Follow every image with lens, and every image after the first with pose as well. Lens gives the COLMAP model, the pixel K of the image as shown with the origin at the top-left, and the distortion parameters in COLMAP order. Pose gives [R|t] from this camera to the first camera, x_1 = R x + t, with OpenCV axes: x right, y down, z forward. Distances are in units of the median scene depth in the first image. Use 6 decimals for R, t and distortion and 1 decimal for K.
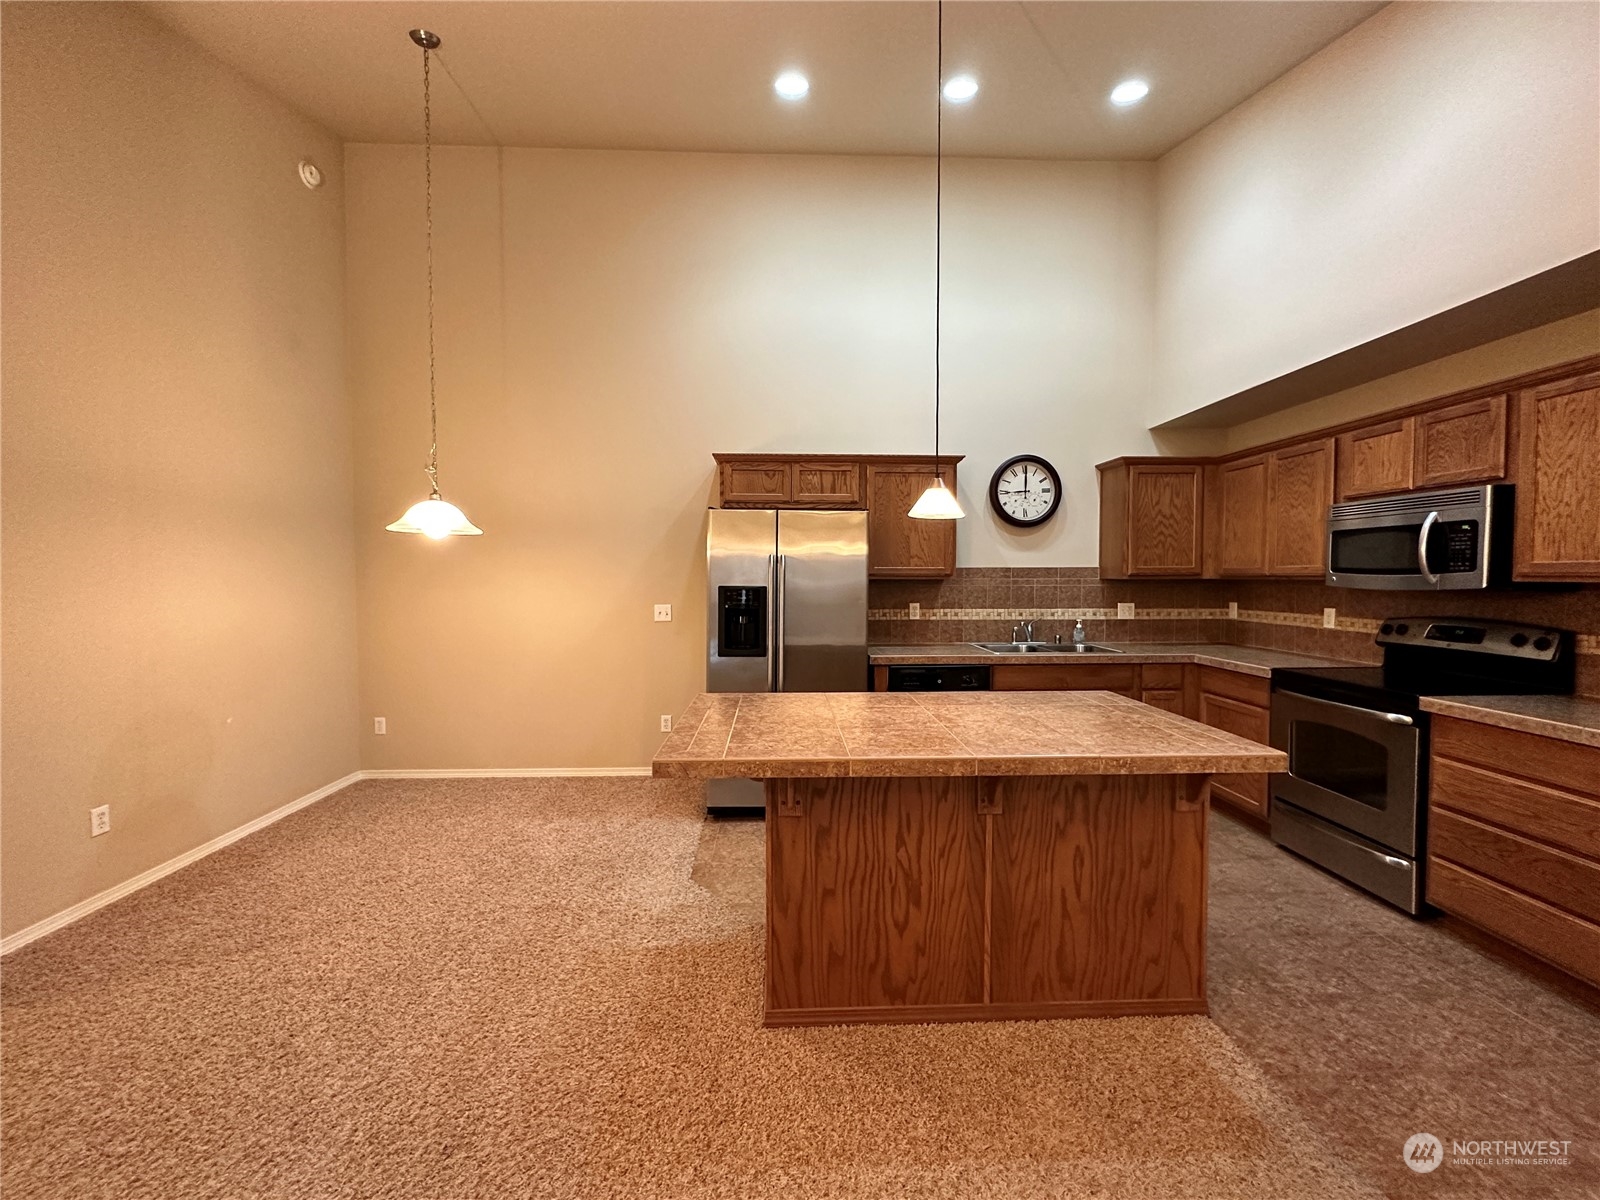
lens RADIAL K [[645.0, 0, 801.7], [0, 645.0, 595.8], [0, 0, 1]] dist [-0.000979, -0.000507]
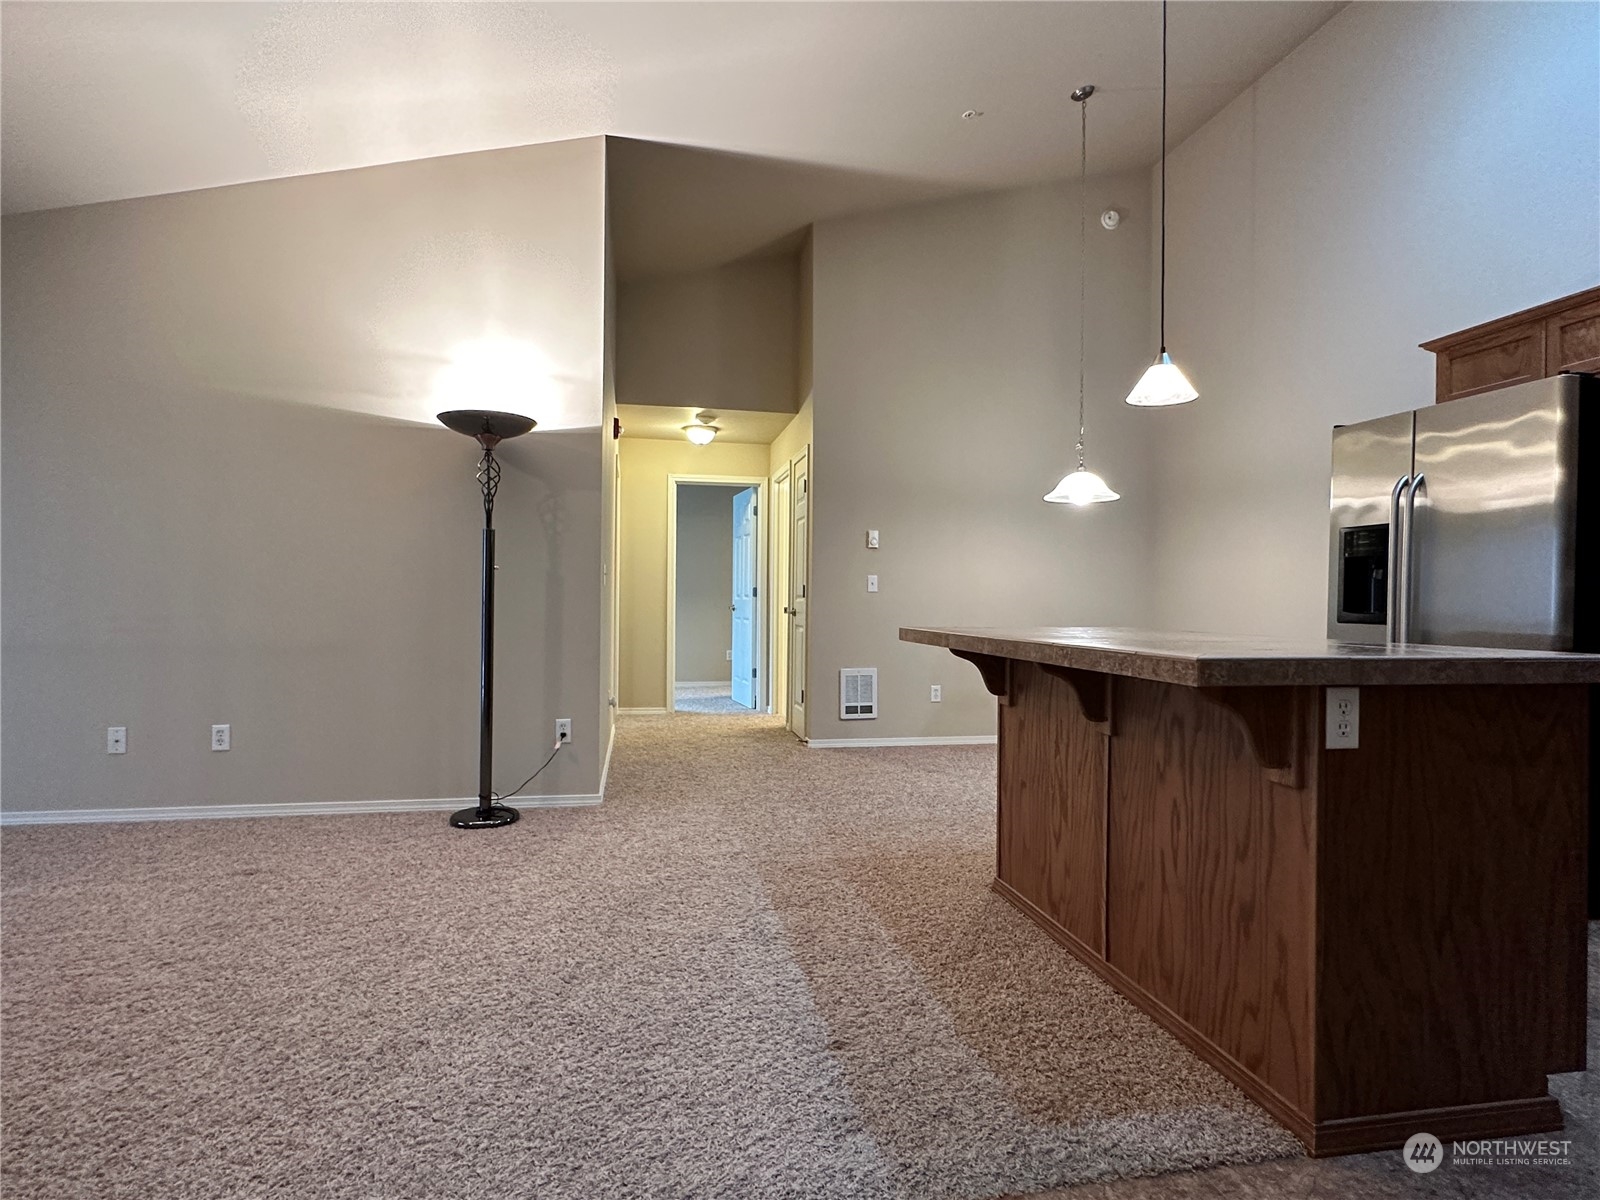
lens RADIAL K [[828.5, 0, 796.2], [0, 828.5, 605.4], [0, 0, 1]] dist [-0.000350, 0.000345]
pose [[0.154384, 0.009308, -0.987967, 1.303593], [-0.047374, 0.998875, 0.002007, 0.179588], [0.986874, 0.046494, 0.154652, 0.401913]]
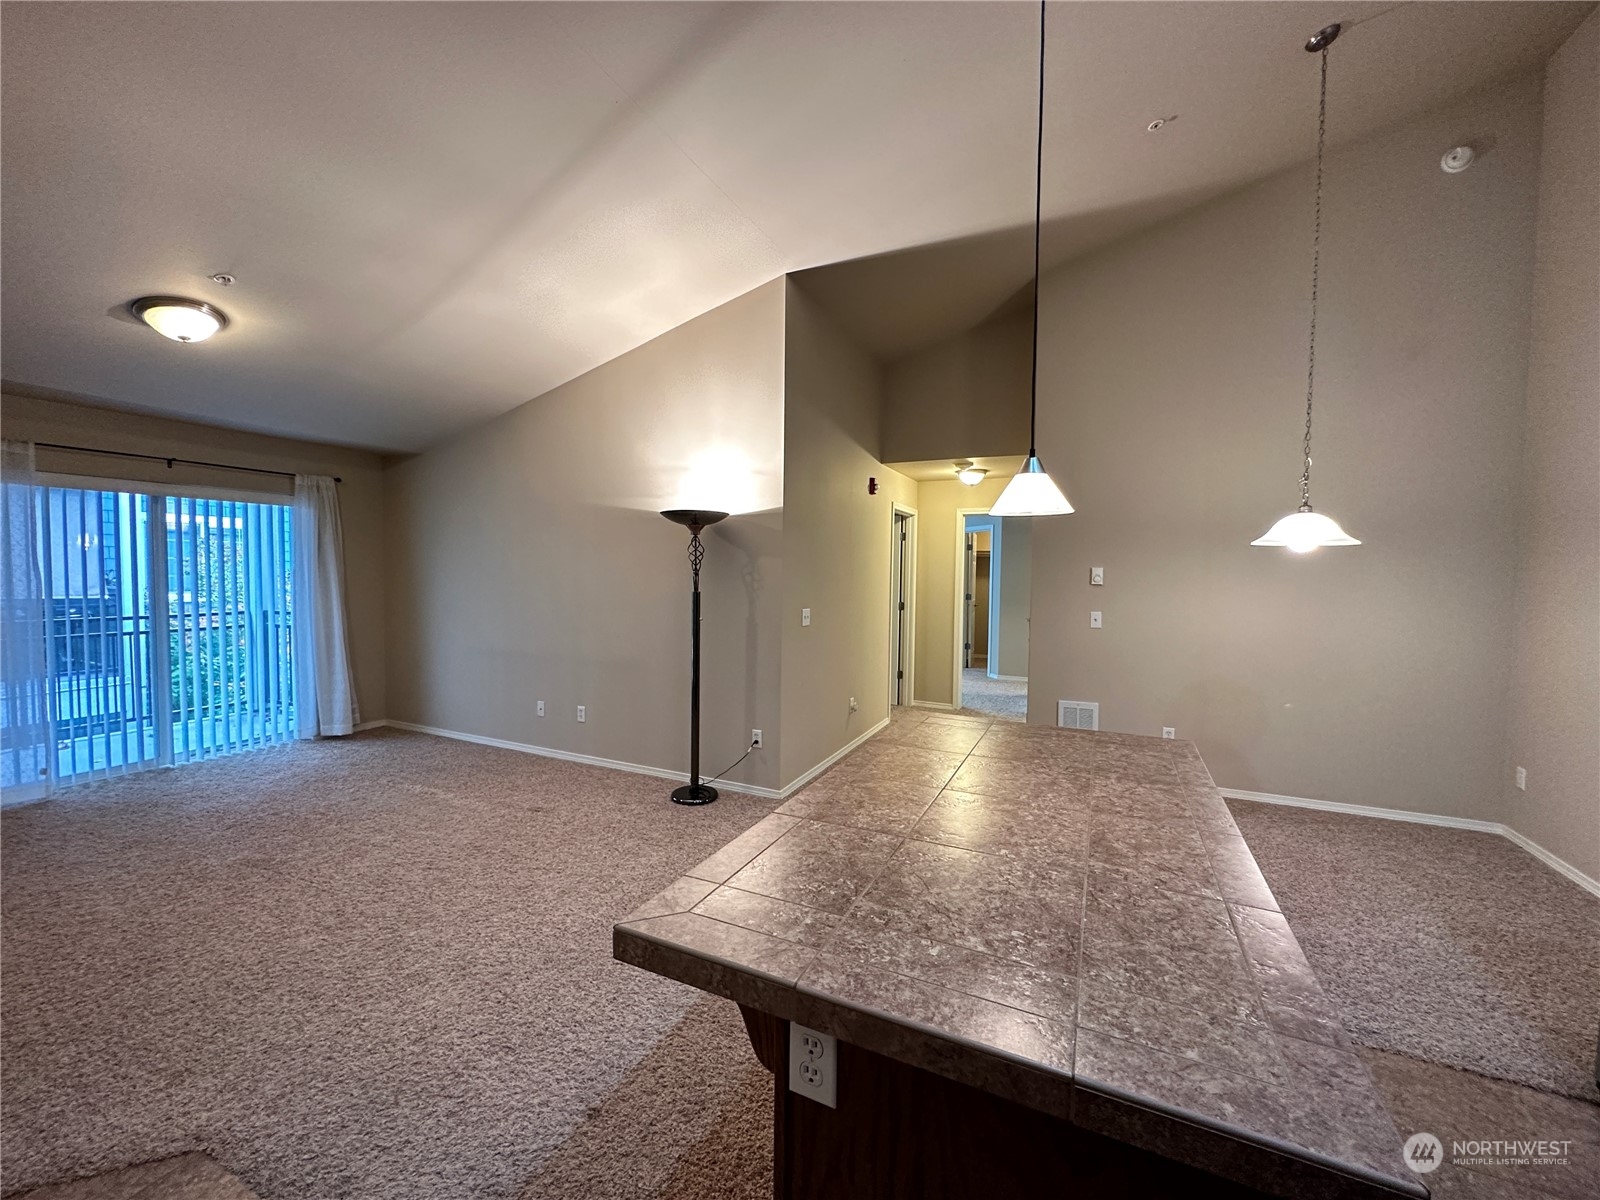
lens RADIAL K [[645.0, 0, 799.4], [0, 645.0, 600.3], [0, 0, 1]] dist [-0.000979, -0.000507]
pose [[-0.463913, 0.042928, -0.884840, 0.999782], [-0.043879, 0.996486, 0.071350, -0.080817], [0.884793, 0.071927, -0.460399, 1.201079]]
